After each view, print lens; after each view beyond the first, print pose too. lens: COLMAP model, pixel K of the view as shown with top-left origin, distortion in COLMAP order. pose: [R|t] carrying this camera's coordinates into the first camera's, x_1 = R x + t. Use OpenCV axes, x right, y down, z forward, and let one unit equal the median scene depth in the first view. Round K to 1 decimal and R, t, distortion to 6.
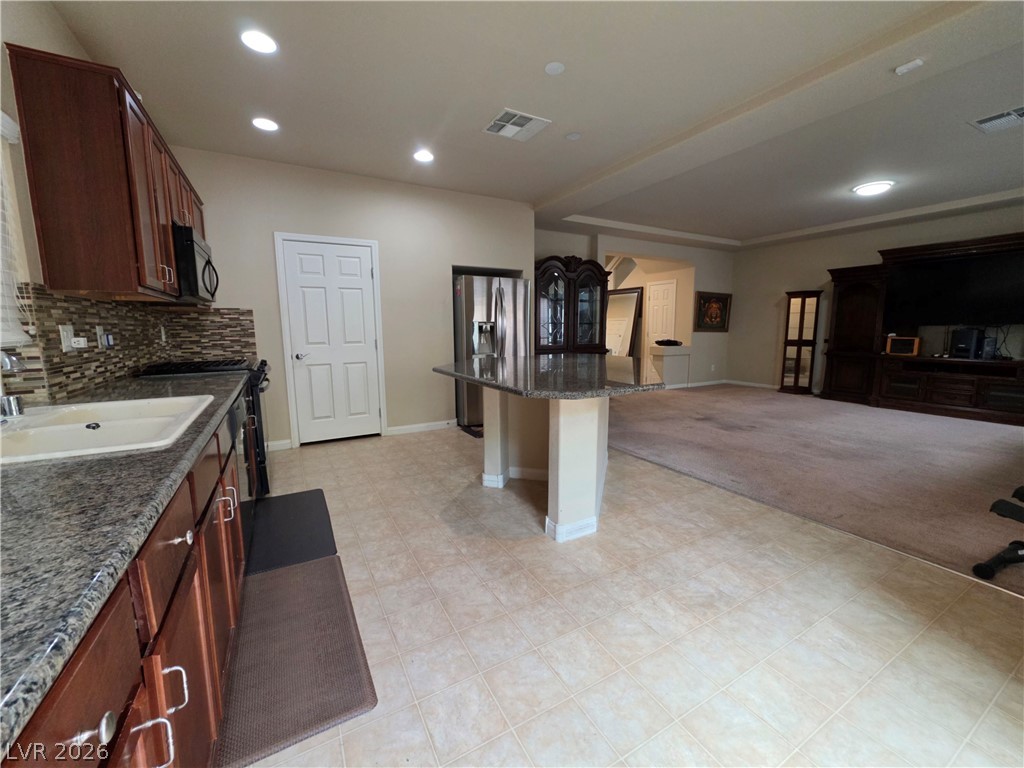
lens RADIAL K [[411.5, 0, 507.1], [0, 411.5, 383.5], [0, 0, 1]] dist [-0.001348, -0.000088]
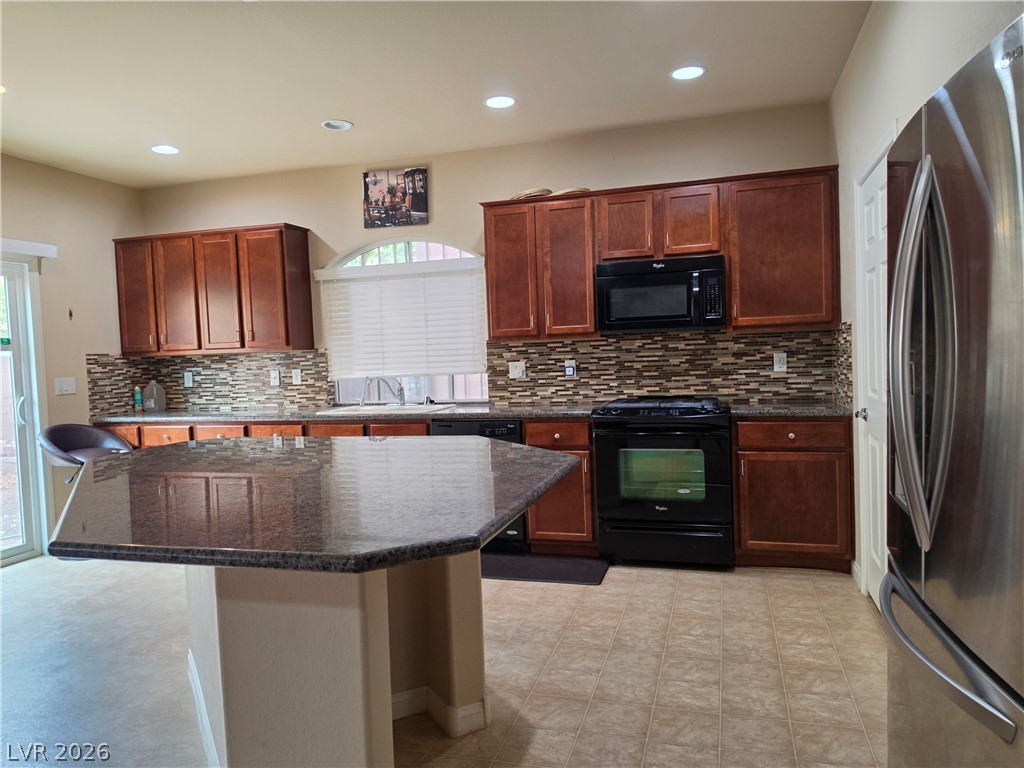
lens RADIAL K [[704.7, 0, 509.1], [0, 704.7, 385.7], [0, 0, 1]] dist [0.008556, -0.000220]
pose [[-0.722898, 0.055497, -0.688722, 0.452788], [-0.055451, 0.988894, 0.137888, -0.229398], [0.688726, 0.137869, -0.711793, 1.585208]]
